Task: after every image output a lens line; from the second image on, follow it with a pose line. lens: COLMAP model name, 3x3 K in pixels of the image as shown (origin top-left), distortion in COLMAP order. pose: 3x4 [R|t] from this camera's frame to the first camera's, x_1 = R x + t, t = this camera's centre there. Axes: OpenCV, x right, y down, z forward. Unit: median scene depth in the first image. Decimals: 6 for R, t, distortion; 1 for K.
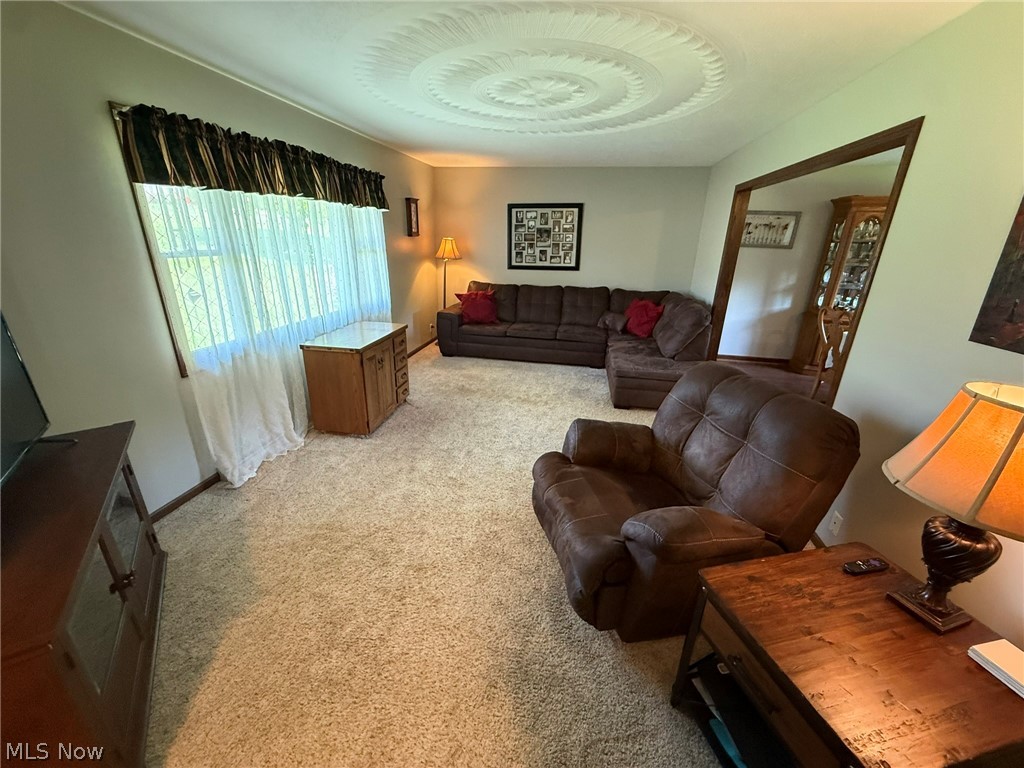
lens RADIAL K [[410.8, 0, 512.0], [0, 410.8, 384.0], [0, 0, 1]] dist [-0.000326, -0.000139]
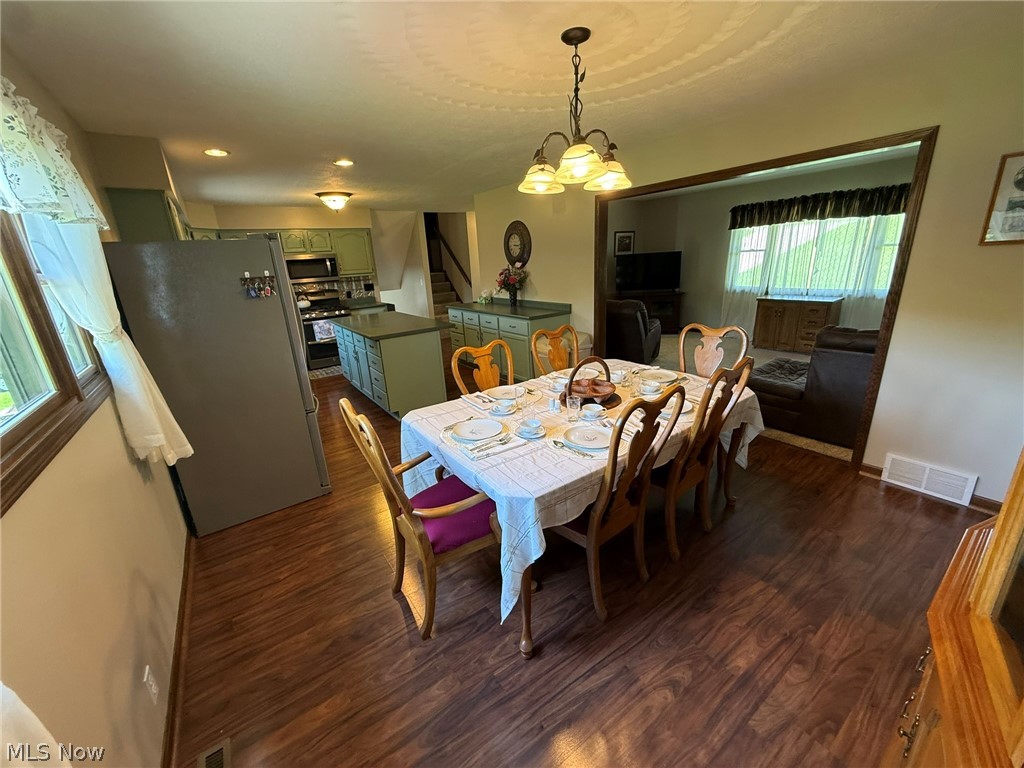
lens RADIAL K [[407.5, 0, 510.1], [0, 407.5, 384.3], [0, 0, 1]] dist [-0.000673, -0.000097]
pose [[-0.693211, 0.228700, -0.683488, 1.118576], [-0.210490, 0.842736, 0.495470, -0.270212], [0.689314, 0.487332, -0.536054, 0.839627]]
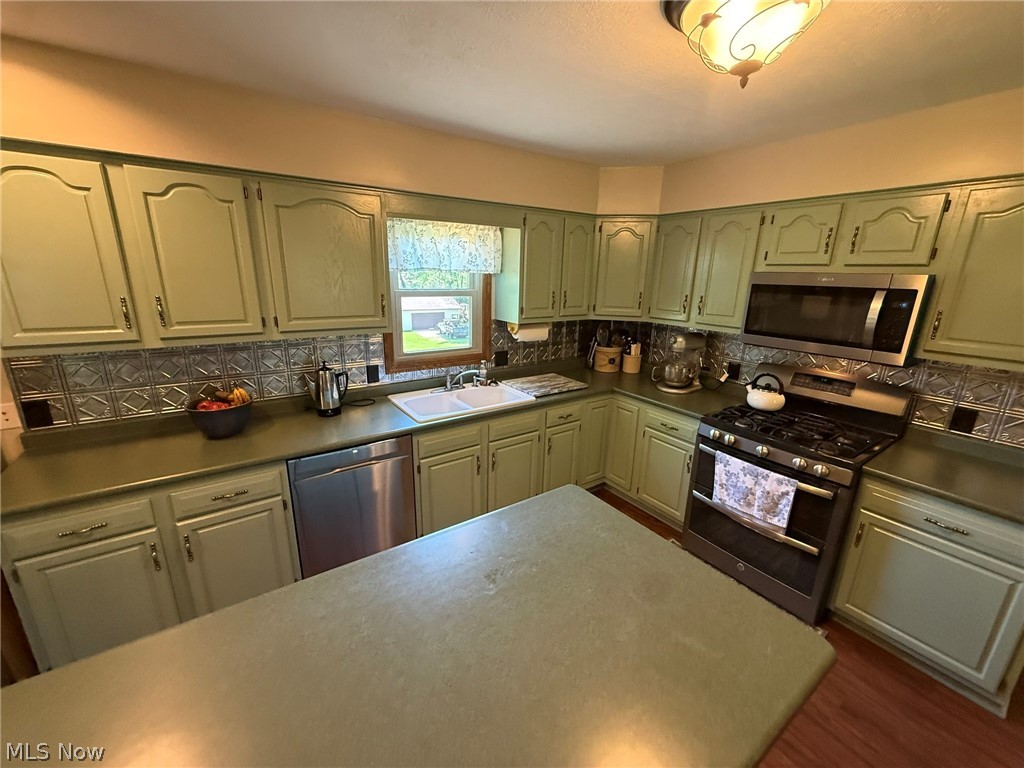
lens RADIAL K [[407.5, 0, 510.1], [0, 407.5, 384.3], [0, 0, 1]] dist [-0.000673, -0.000097]
pose [[-0.710405, -0.225534, 0.666678, 0.536614], [0.203431, 0.841026, 0.501289, -0.037489], [-0.673751, 0.491741, -0.551589, 0.061081]]
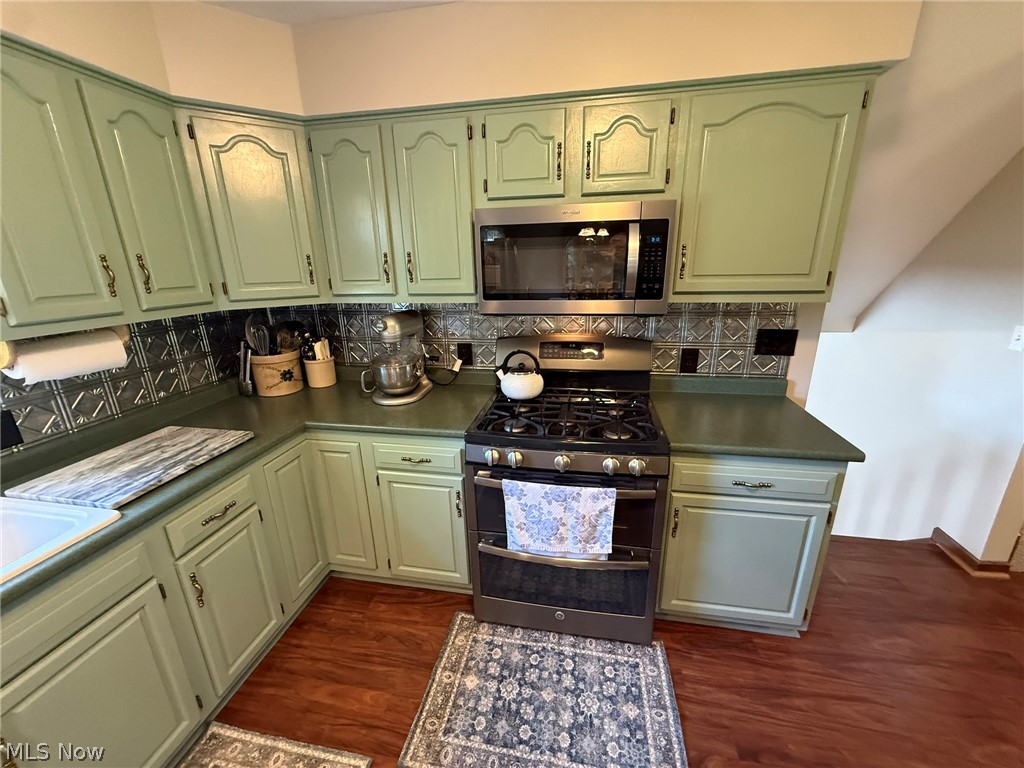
lens RADIAL K [[407.5, 0, 510.1], [0, 407.5, 384.3], [0, 0, 1]] dist [-0.000673, -0.000097]
pose [[-0.999979, -0.001440, -0.006302, 0.653387], [-0.004928, 0.800788, 0.598928, 0.063061], [0.004184, 0.598946, -0.800778, -0.108911]]
